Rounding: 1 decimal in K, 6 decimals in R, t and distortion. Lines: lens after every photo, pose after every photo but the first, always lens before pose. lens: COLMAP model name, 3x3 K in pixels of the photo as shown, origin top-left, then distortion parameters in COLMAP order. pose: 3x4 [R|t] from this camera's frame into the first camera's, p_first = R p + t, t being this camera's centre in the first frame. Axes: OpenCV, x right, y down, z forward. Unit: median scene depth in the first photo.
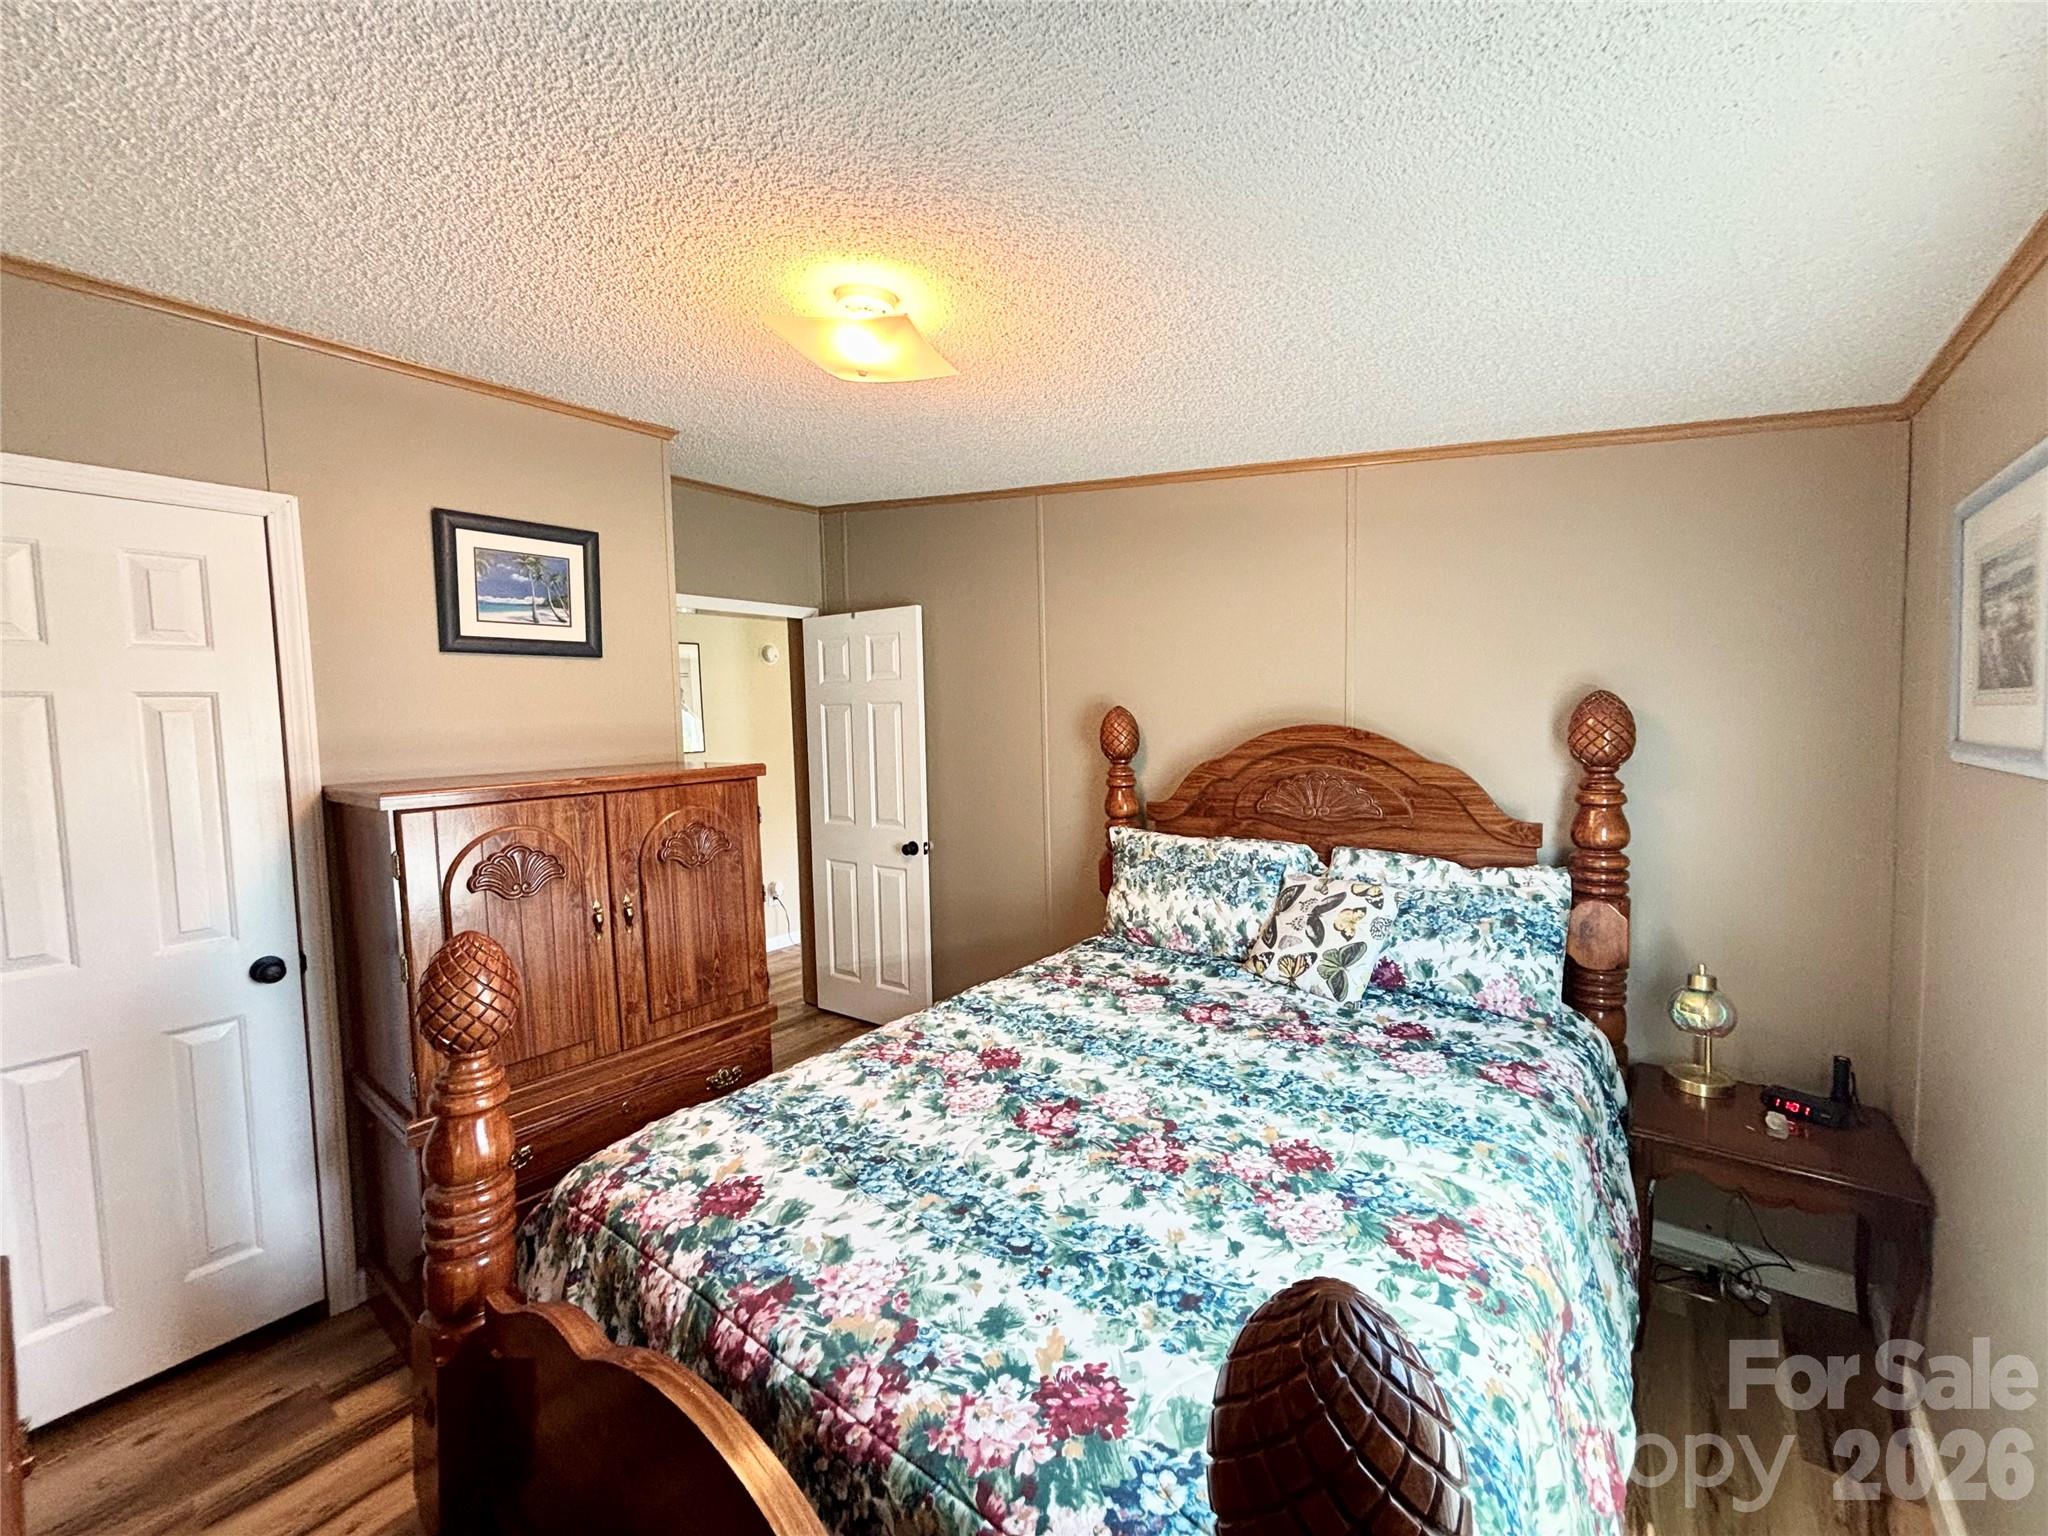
lens RADIAL K [[825.4, 0, 1021.0], [0, 825.4, 766.2], [0, 0, 1]] dist [0.010447, -0.006275]
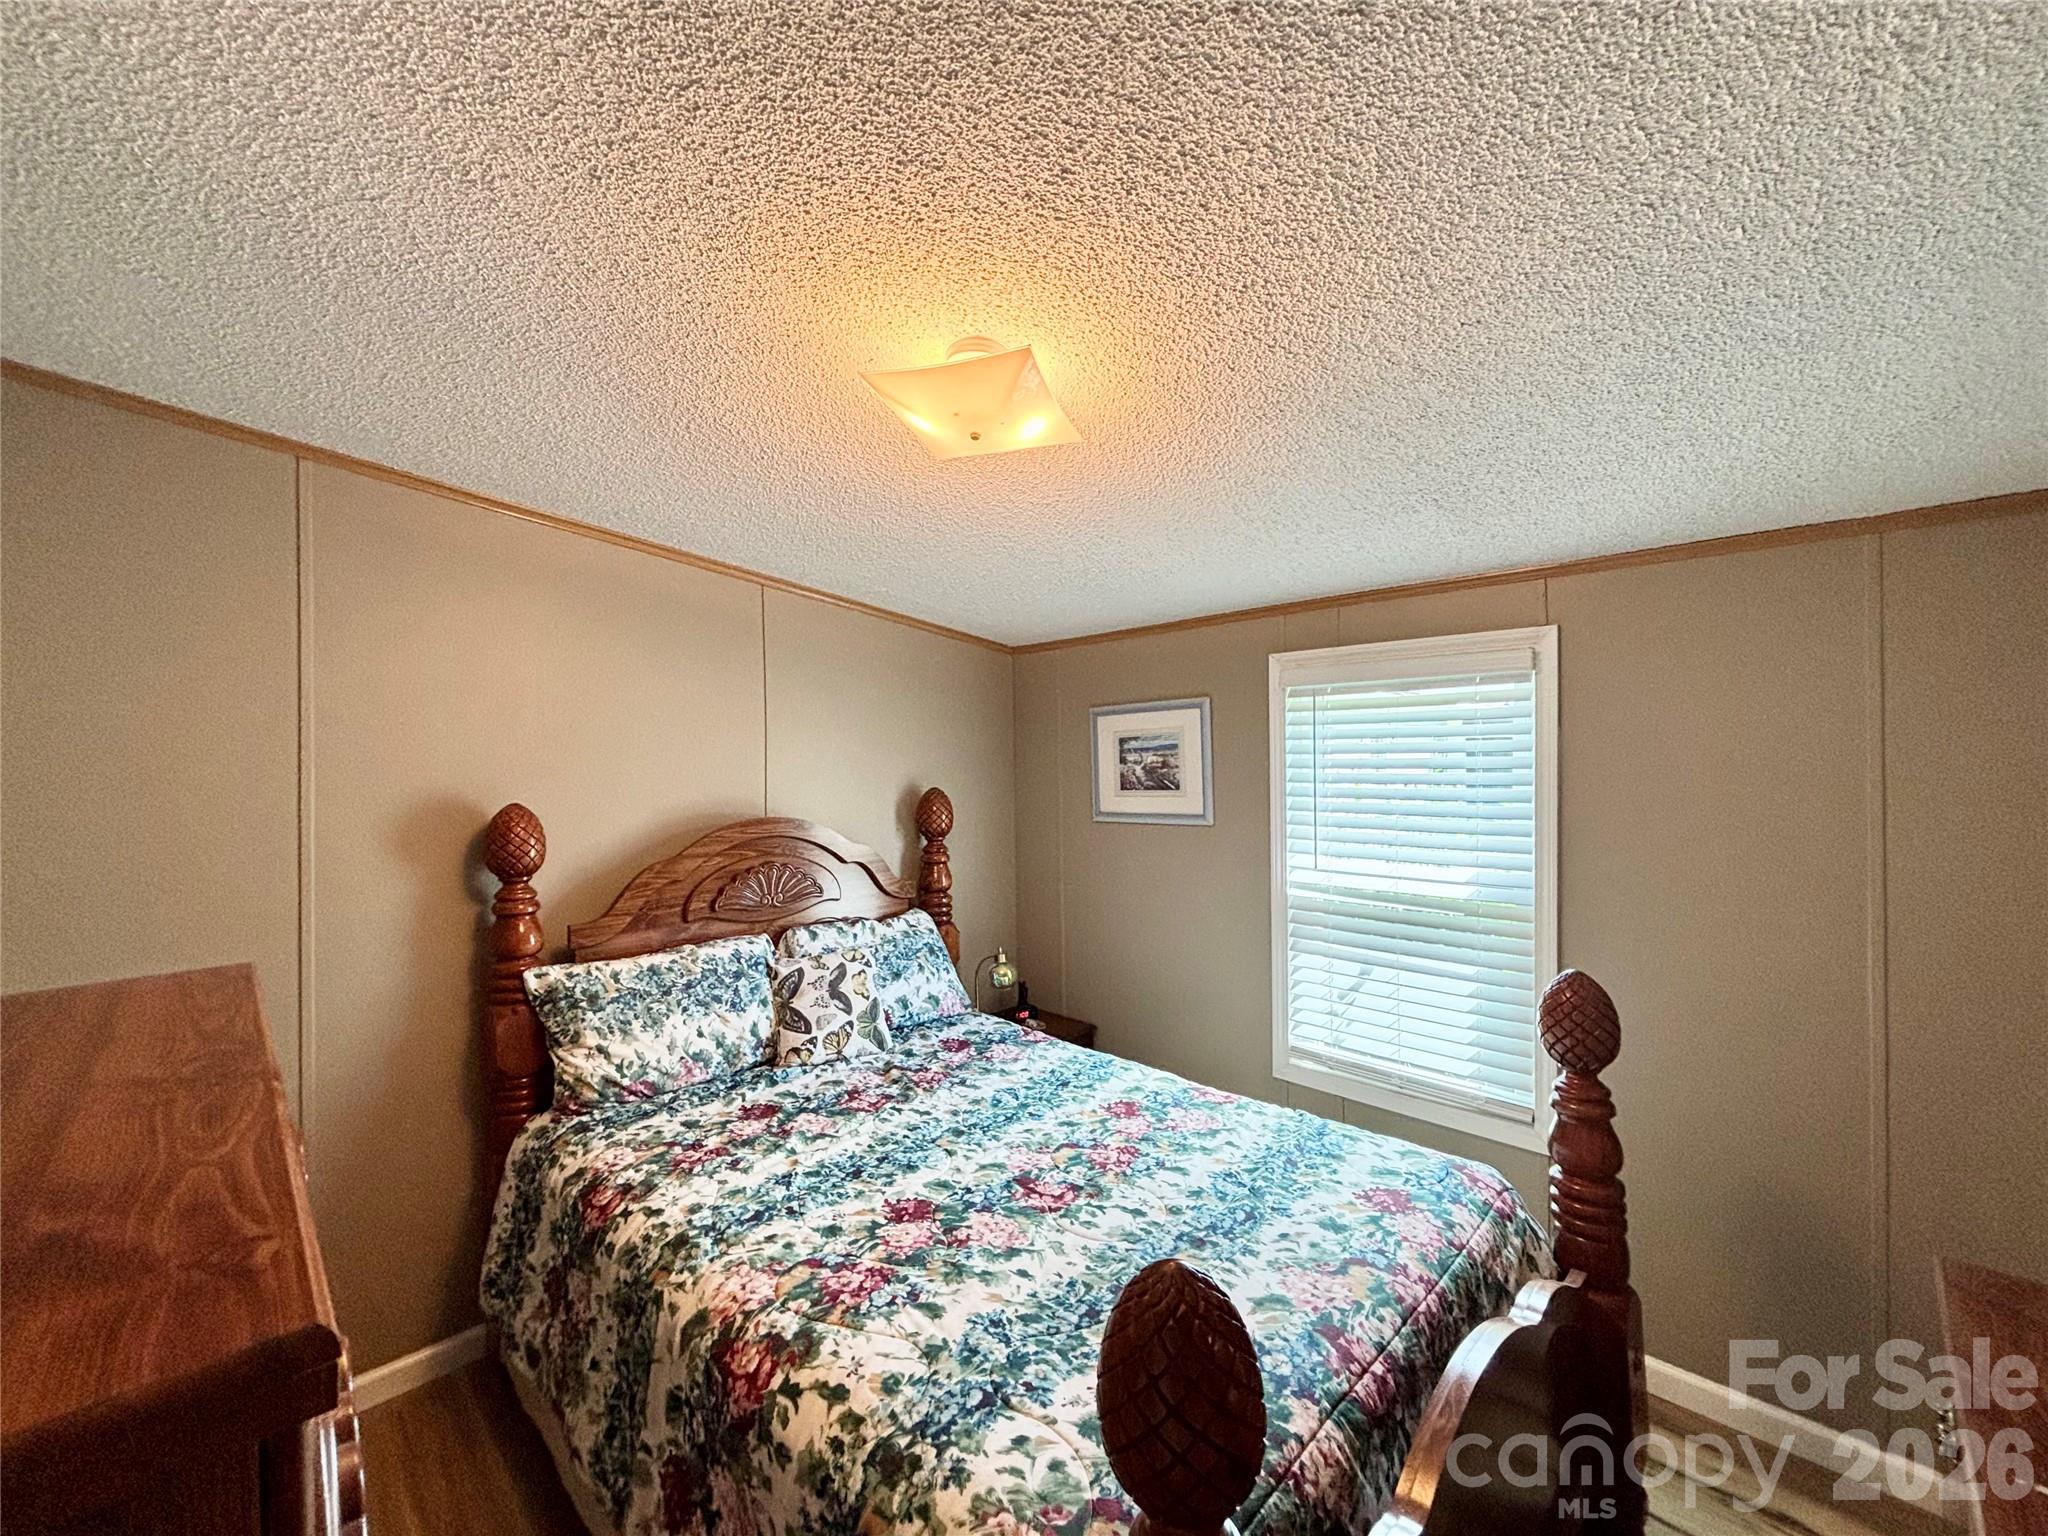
lens RADIAL K [[825.4, 0, 1021.0], [0, 825.4, 766.2], [0, 0, 1]] dist [0.010447, -0.006275]
pose [[0.120456, 0.021932, 0.992476, -0.787637], [0.075321, 0.996672, -0.031167, -0.070523], [-0.989857, 0.078508, 0.118403, 0.654021]]
